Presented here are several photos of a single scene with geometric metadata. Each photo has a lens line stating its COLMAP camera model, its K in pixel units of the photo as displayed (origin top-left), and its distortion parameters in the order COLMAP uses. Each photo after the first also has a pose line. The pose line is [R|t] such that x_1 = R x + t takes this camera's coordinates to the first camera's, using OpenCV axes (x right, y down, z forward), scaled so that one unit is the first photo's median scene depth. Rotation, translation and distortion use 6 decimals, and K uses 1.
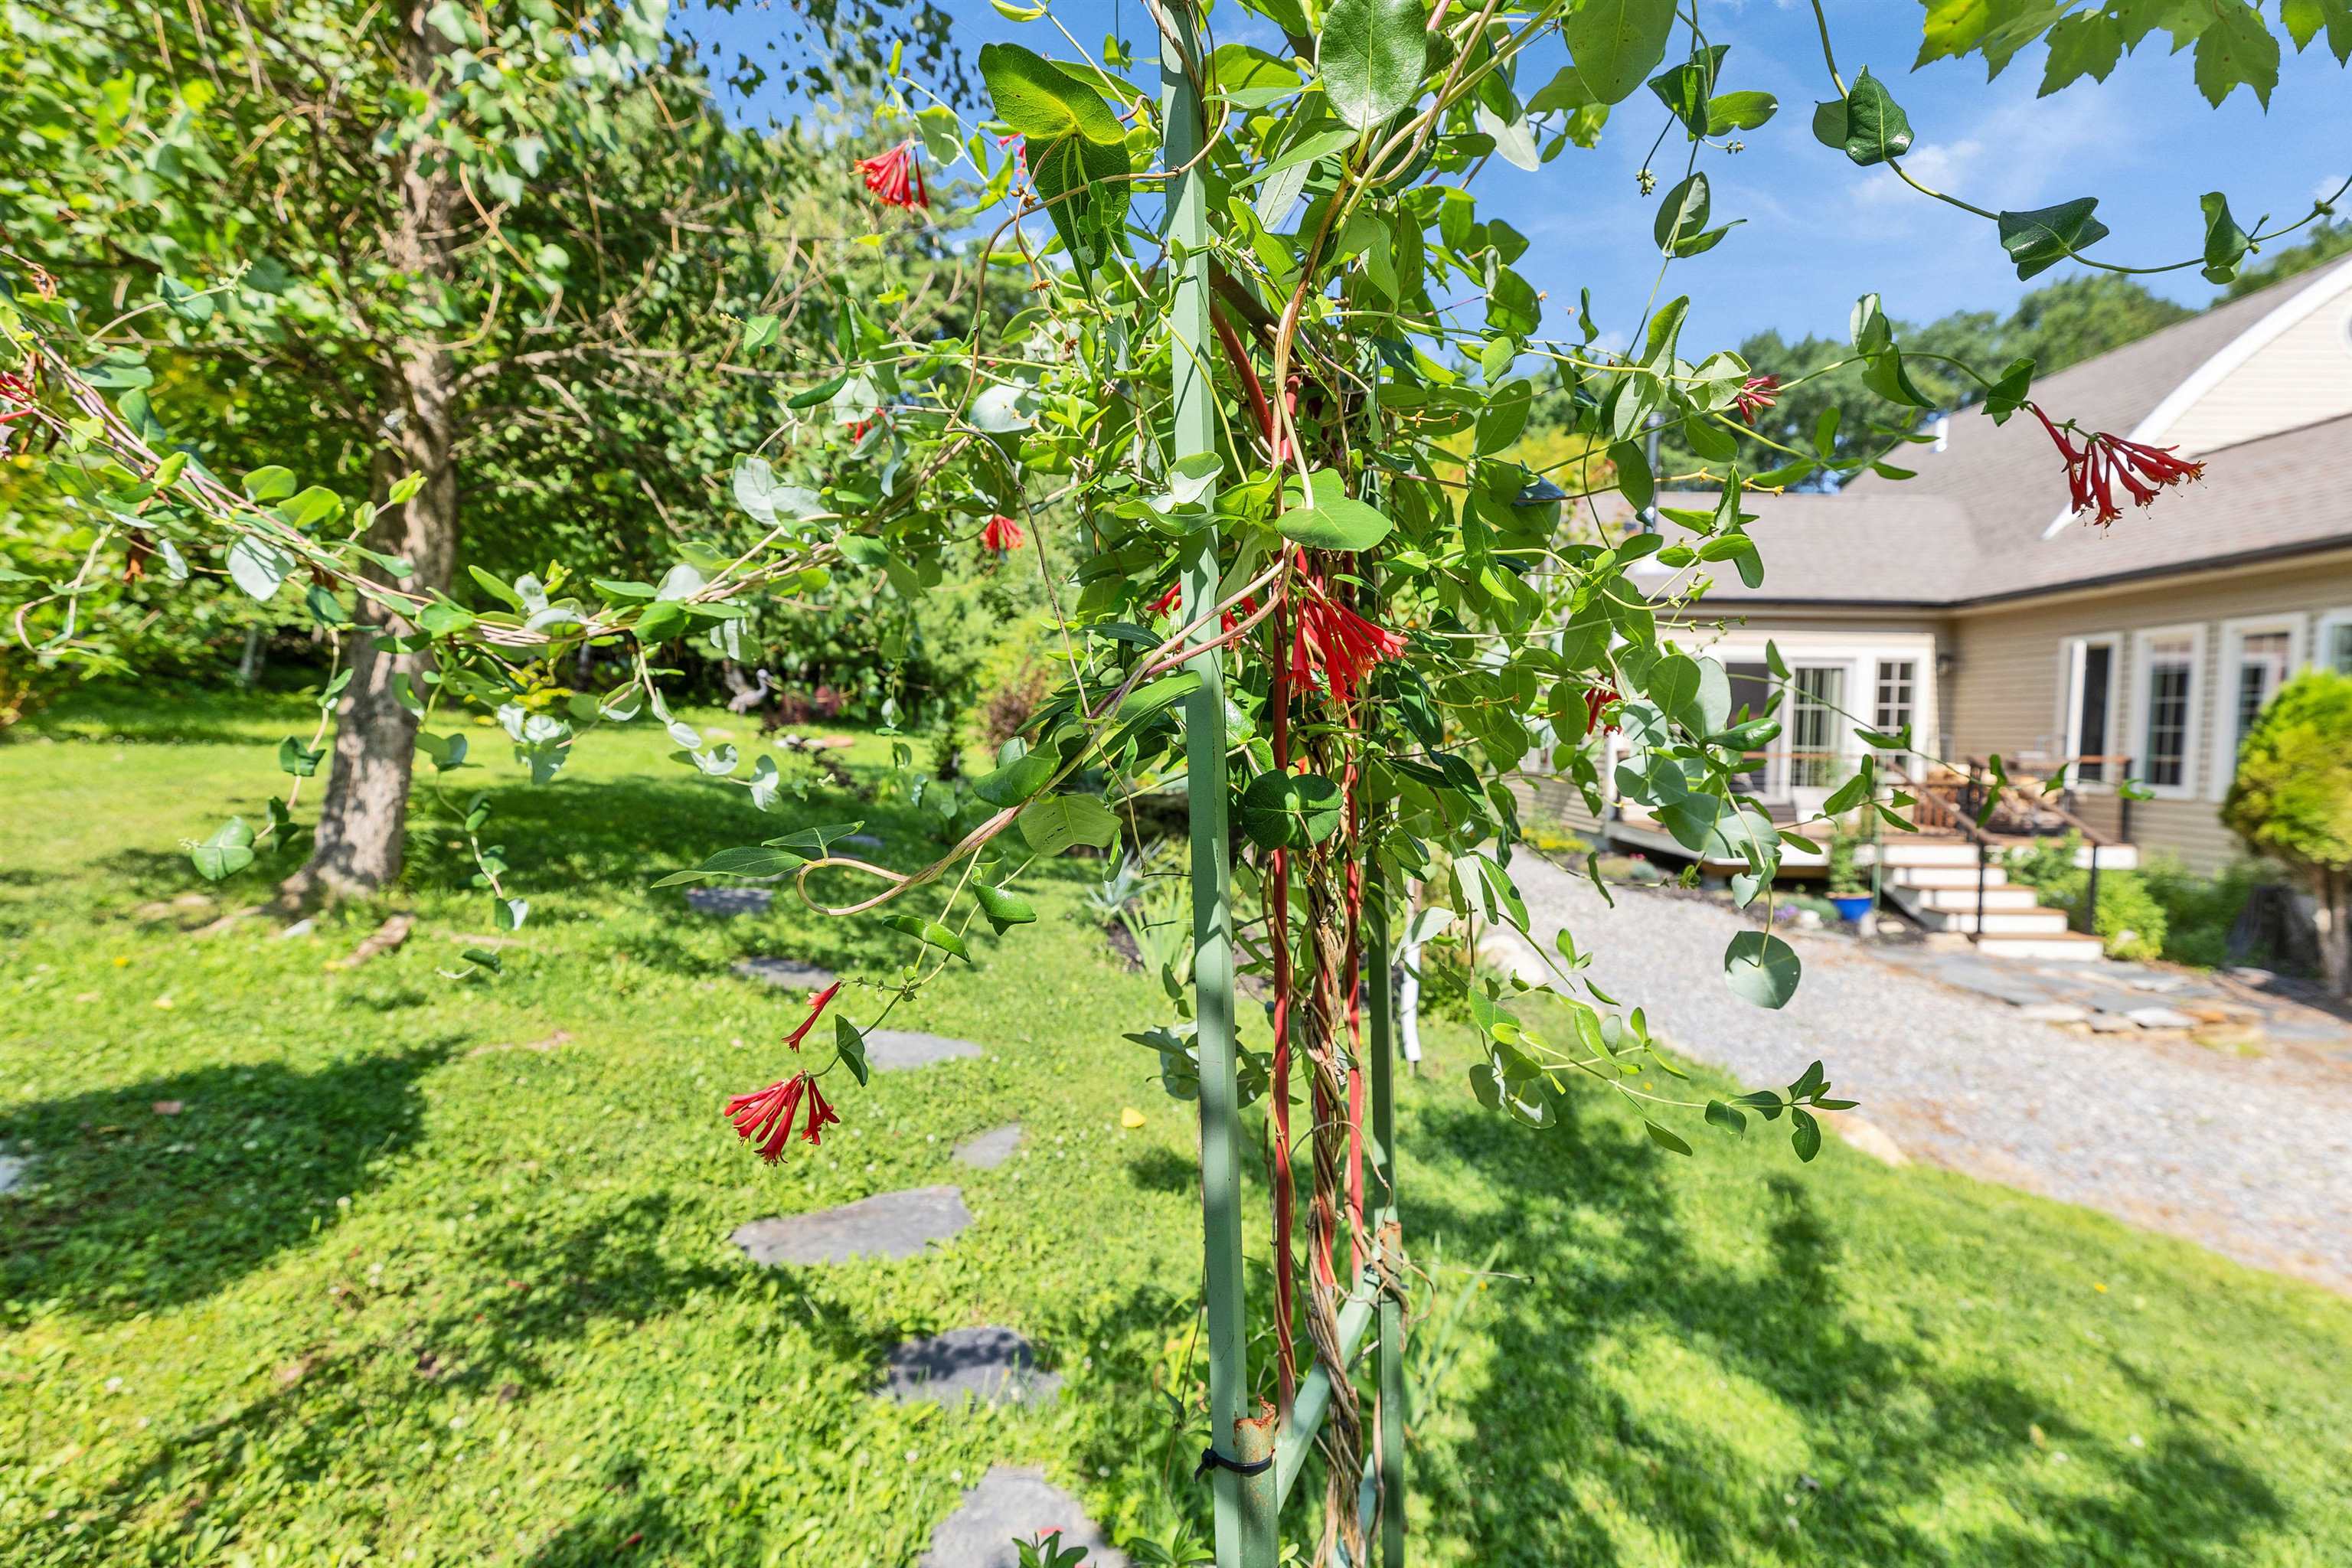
lens RADIAL K [[1058.8, 0, 1190.6], [0, 1058.8, 792.2], [0, 0, 1]] dist [0.000597, 0.000804]
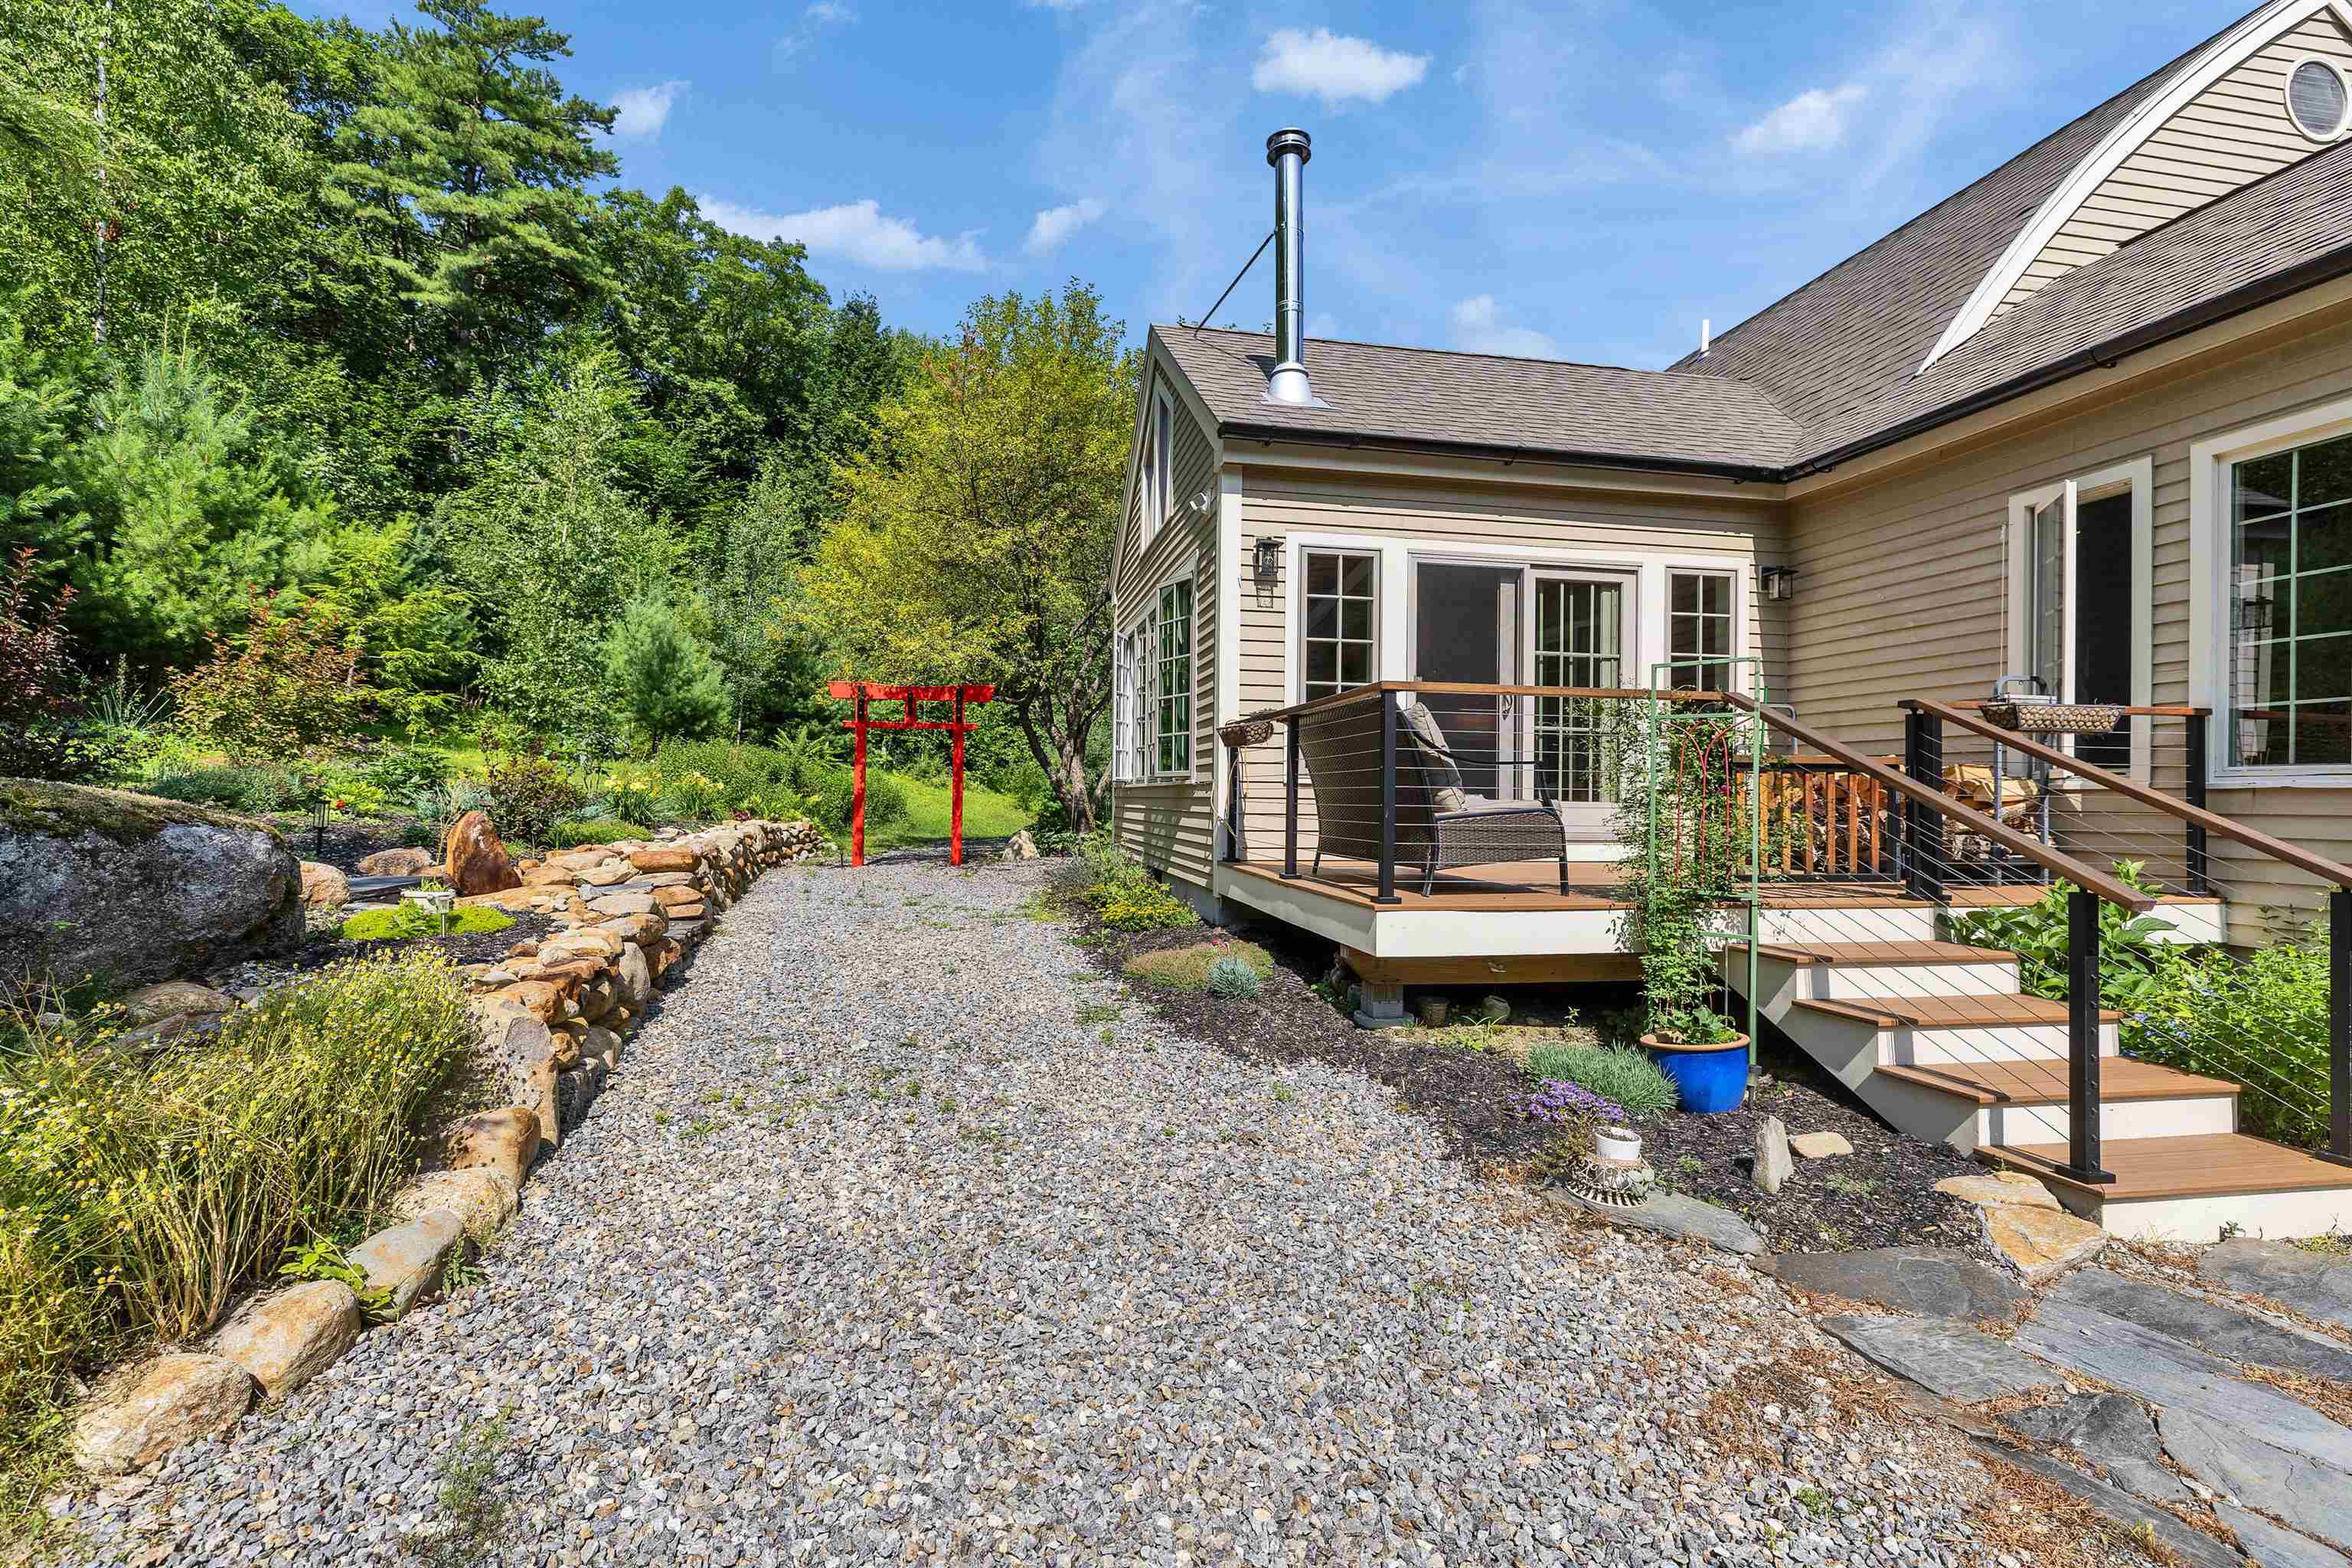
lens RADIAL K [[1058.8, 0, 1190.6], [0, 1058.8, 792.2], [0, 0, 1]] dist [0.000597, 0.000804]
pose [[0.976954, 0.009940, 0.213217, 0.318650], [0.004597, 0.997704, -0.067576, 0.029368], [-0.213399, 0.066999, 0.974665, 0.581030]]
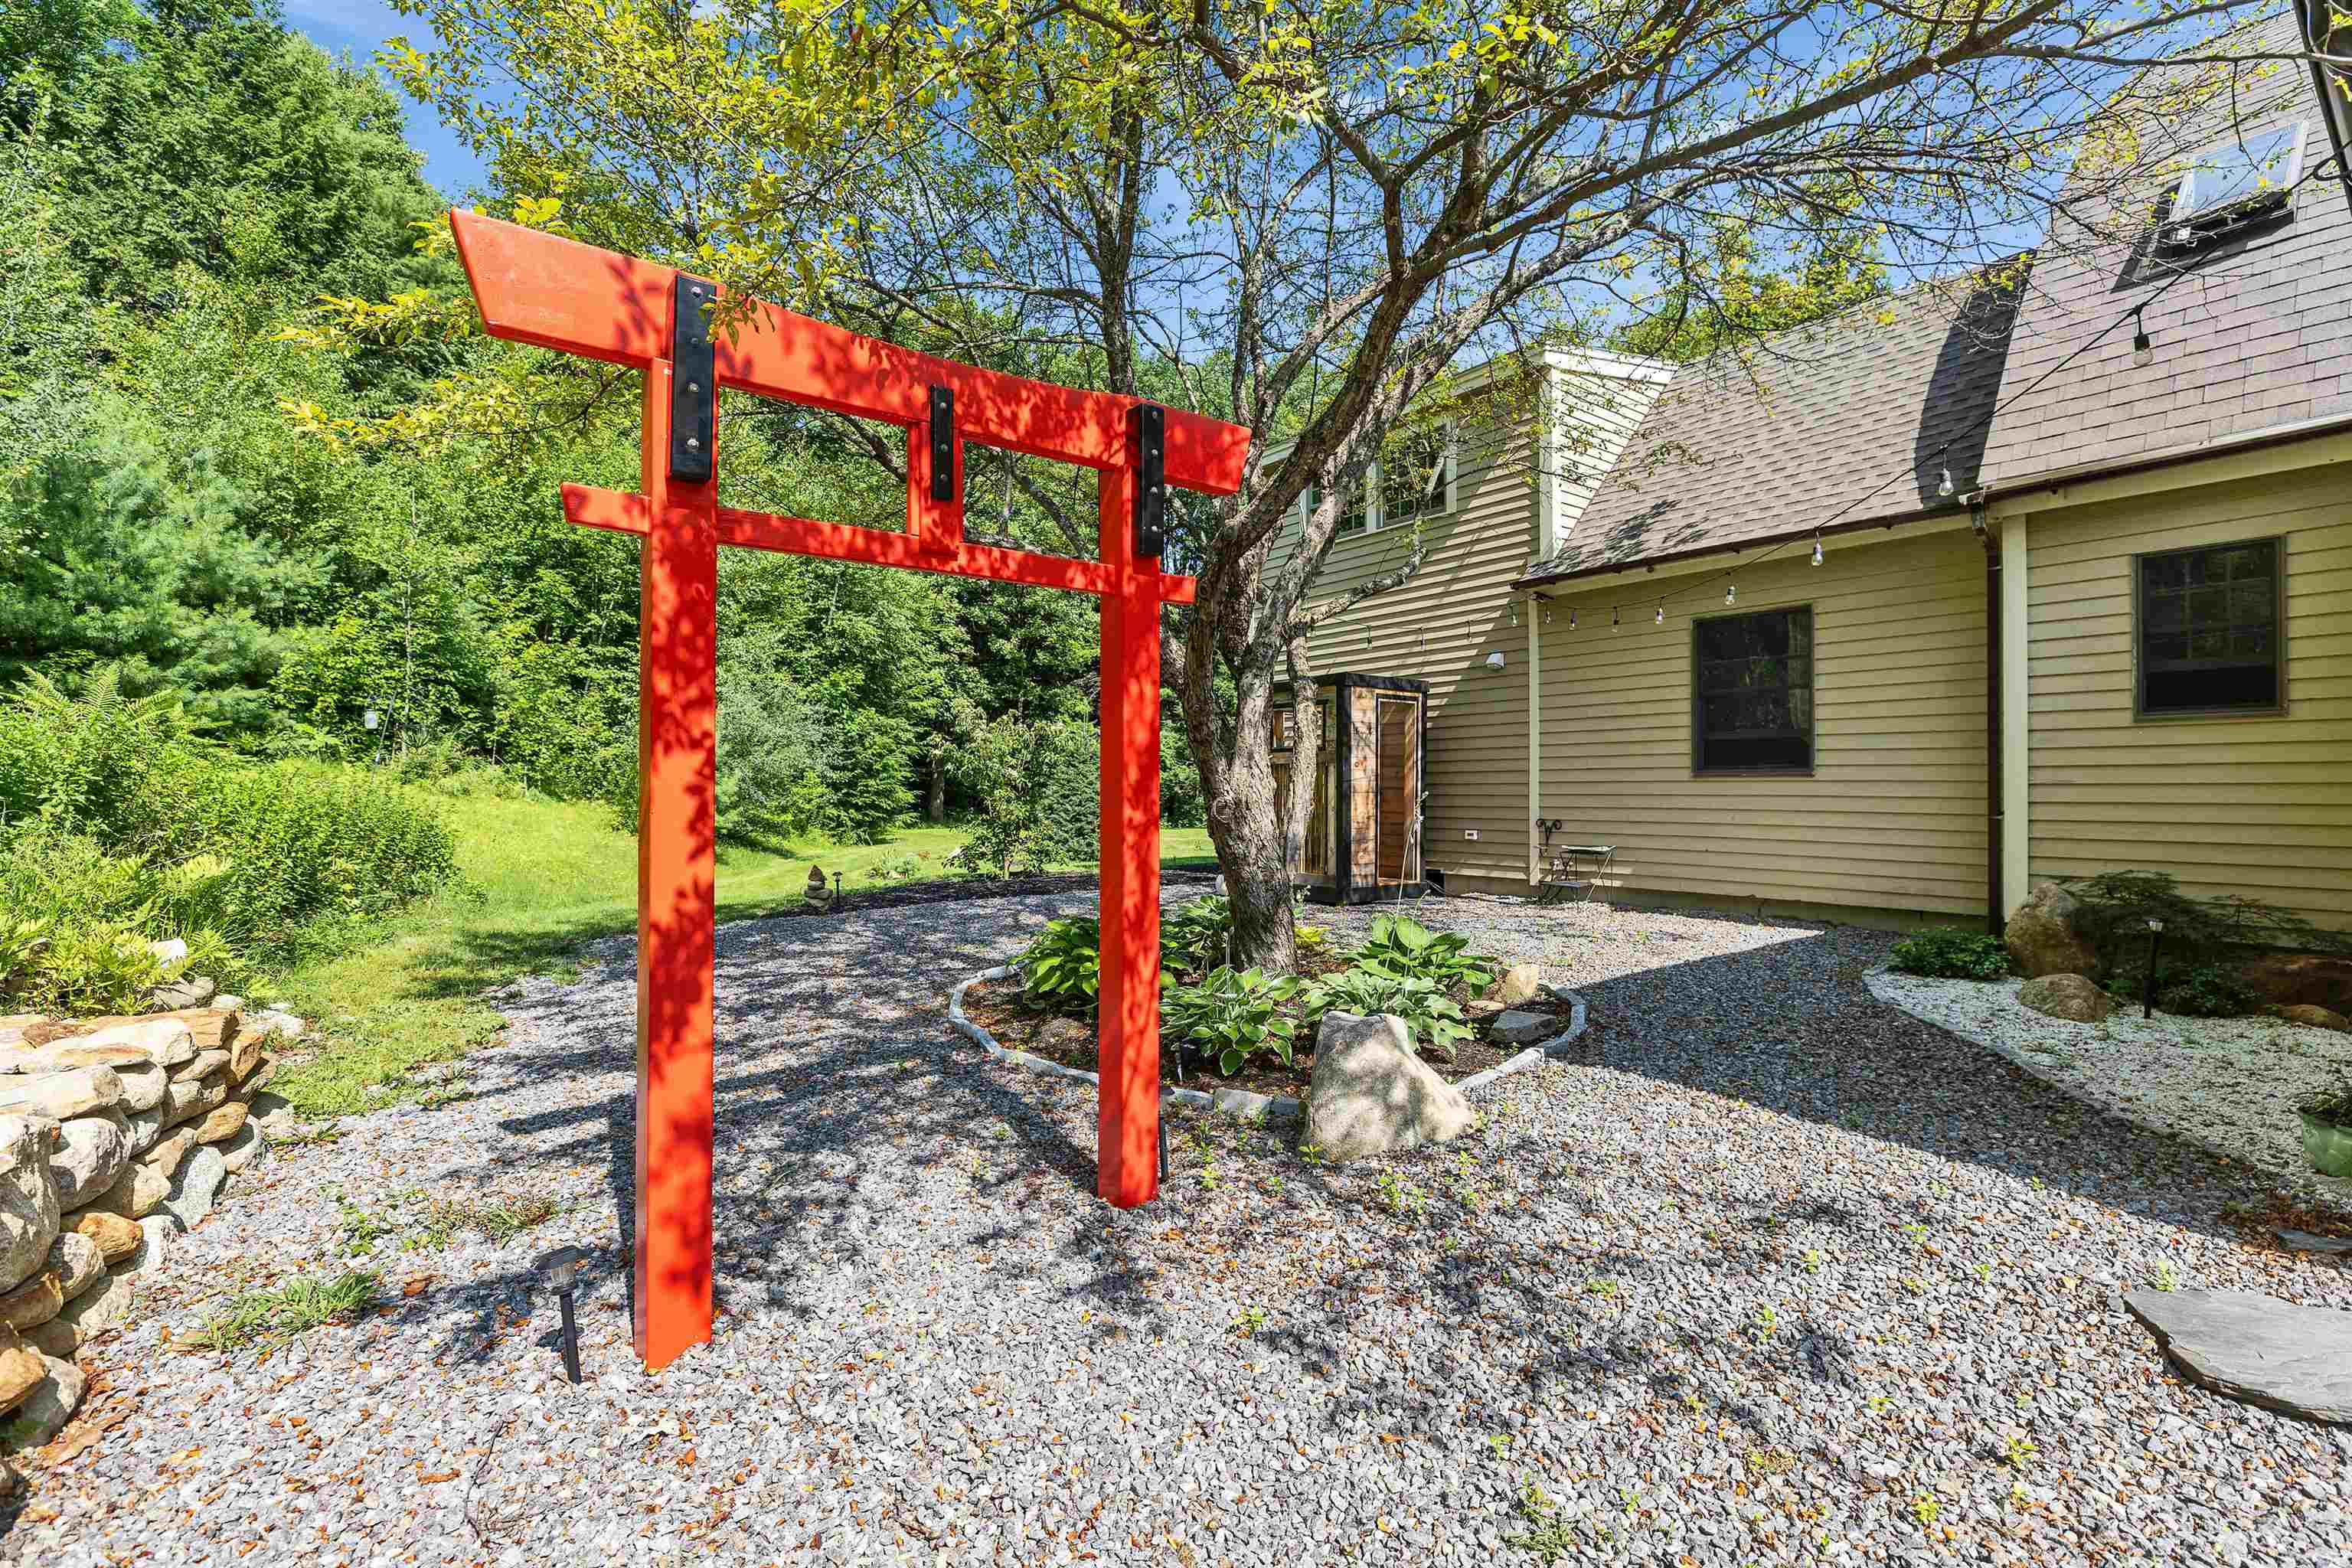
lens RADIAL K [[1058.8, 0, 1190.6], [0, 1058.8, 792.2], [0, 0, 1]] dist [0.000597, 0.000804]
pose [[0.781934, -0.006188, 0.623330, 0.283006], [0.043672, 0.998038, -0.044876, 0.008668], [-0.621829, 0.062312, 0.780670, 0.806549]]
